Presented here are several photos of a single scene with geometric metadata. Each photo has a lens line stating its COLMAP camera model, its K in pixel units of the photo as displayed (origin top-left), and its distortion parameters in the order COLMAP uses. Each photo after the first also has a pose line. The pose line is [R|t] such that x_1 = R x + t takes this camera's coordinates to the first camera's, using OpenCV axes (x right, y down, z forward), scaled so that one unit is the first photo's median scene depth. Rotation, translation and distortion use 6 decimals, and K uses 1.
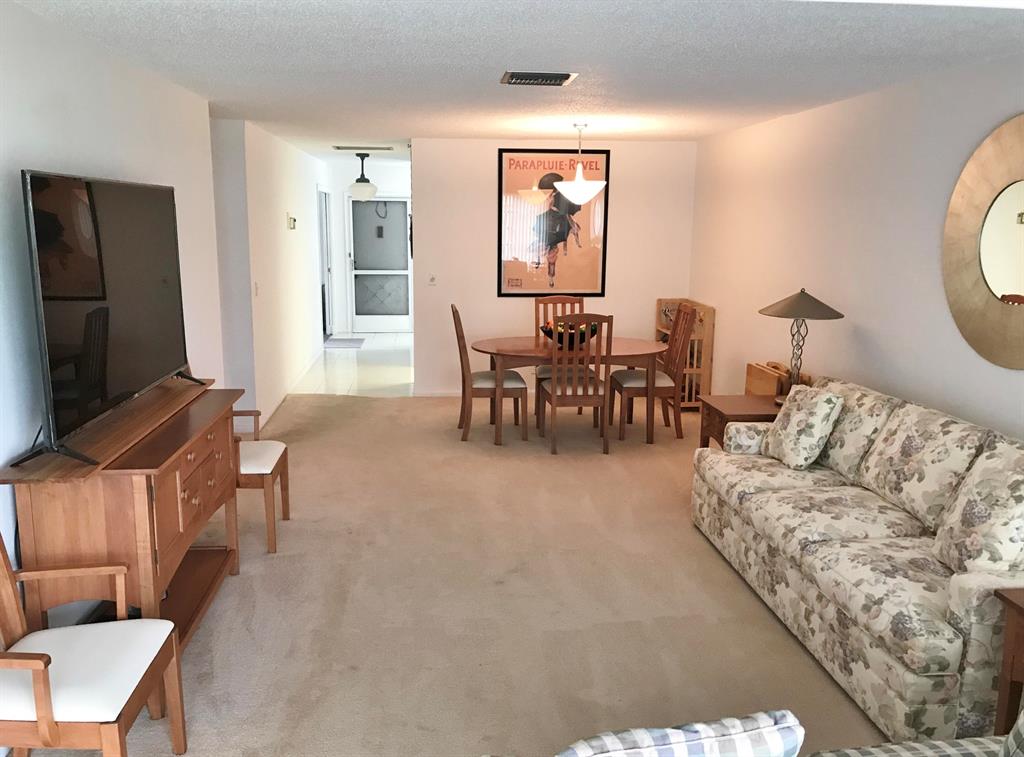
lens RADIAL K [[848.9, 0, 514.1], [0, 848.9, 381.9], [0, 0, 1]] dist [0.016731, 0.000929]
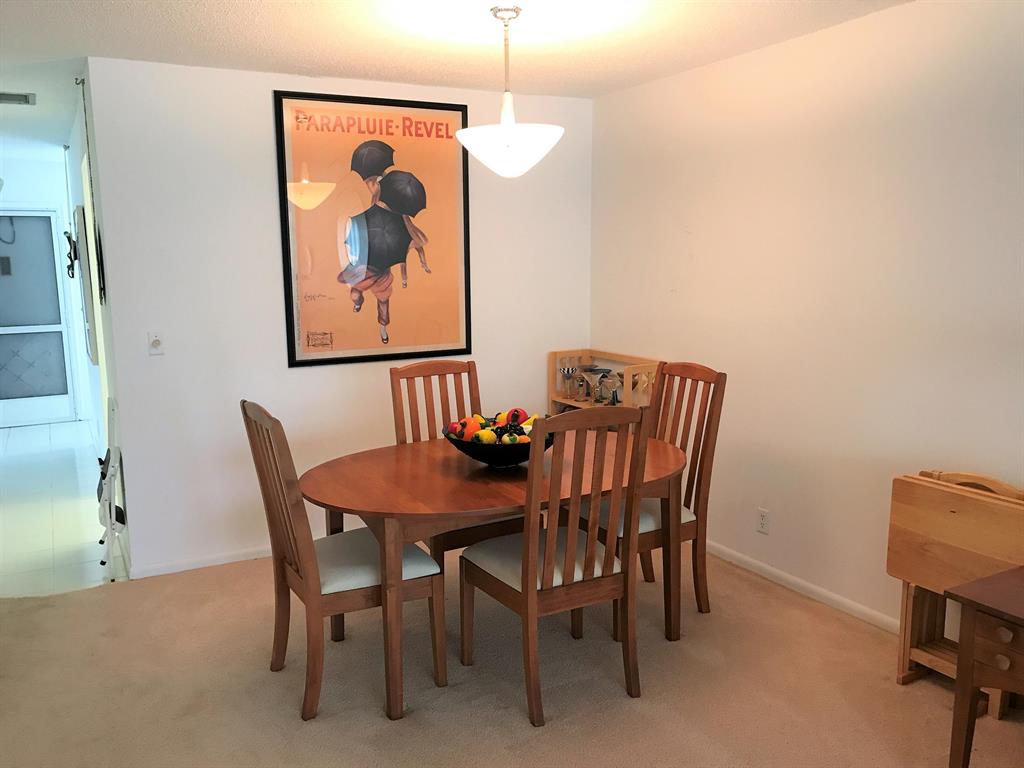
lens RADIAL K [[846.5, 0, 510.7], [0, 846.5, 376.2], [0, 0, 1]] dist [0.032012, 0.001146]
pose [[0.922955, -0.076860, 0.377155, -0.093251], [0.095606, 0.994930, -0.031207, -0.065079], [-0.372845, 0.064861, 0.925624, 0.453653]]
